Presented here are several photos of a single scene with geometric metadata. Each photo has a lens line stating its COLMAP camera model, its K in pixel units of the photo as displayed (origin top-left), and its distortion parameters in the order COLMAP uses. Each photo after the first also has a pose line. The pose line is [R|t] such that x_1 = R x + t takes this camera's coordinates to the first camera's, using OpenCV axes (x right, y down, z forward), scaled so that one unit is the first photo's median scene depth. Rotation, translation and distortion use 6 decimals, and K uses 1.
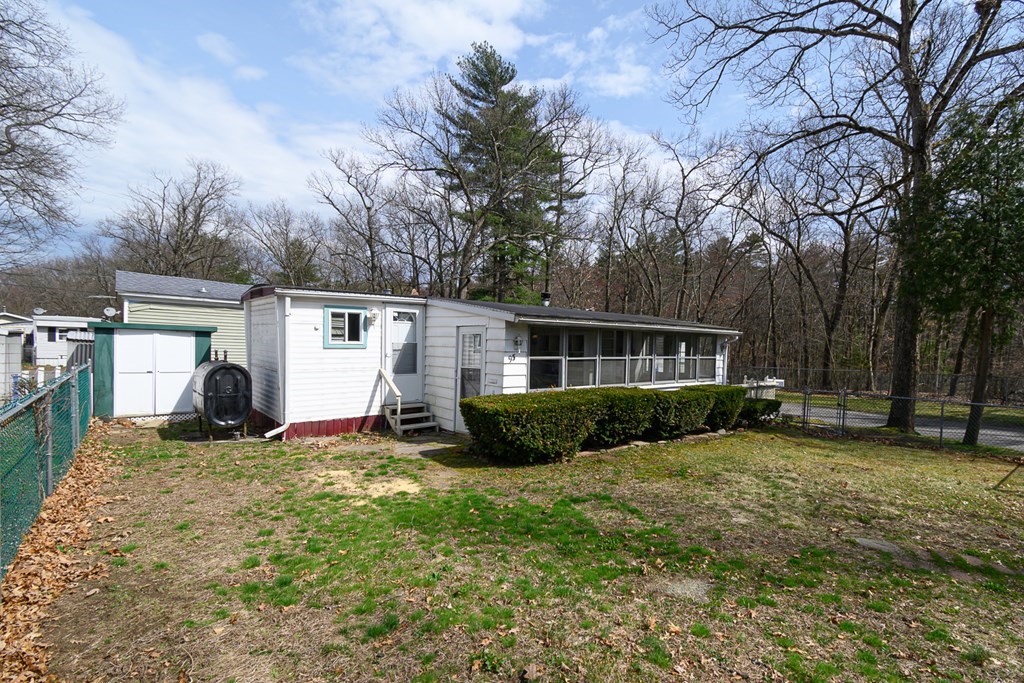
lens RADIAL K [[467.4, 0, 511.8], [0, 467.4, 345.4], [0, 0, 1]] dist [0.004716, -0.004386]
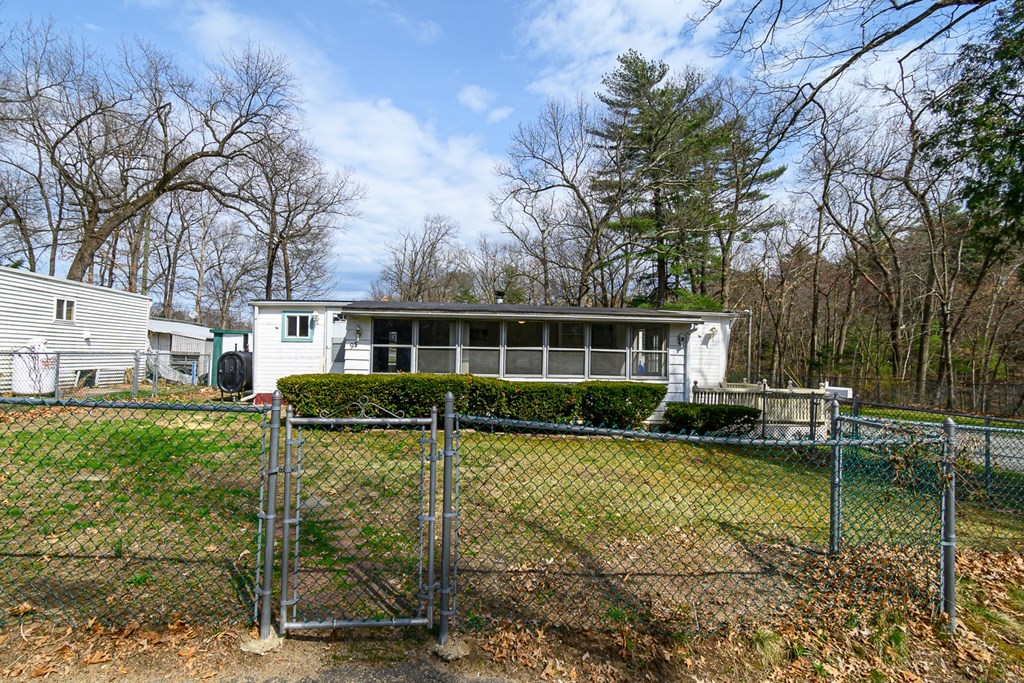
lens RADIAL K [[467.4, 0, 512.4], [0, 467.4, 338.2], [0, 0, 1]] dist [0.004716, -0.004386]
pose [[0.834374, -0.025145, -0.550624, 0.884092], [-0.004613, 0.998605, -0.052593, 0.062445], [0.551179, 0.046423, 0.833095, 0.199558]]
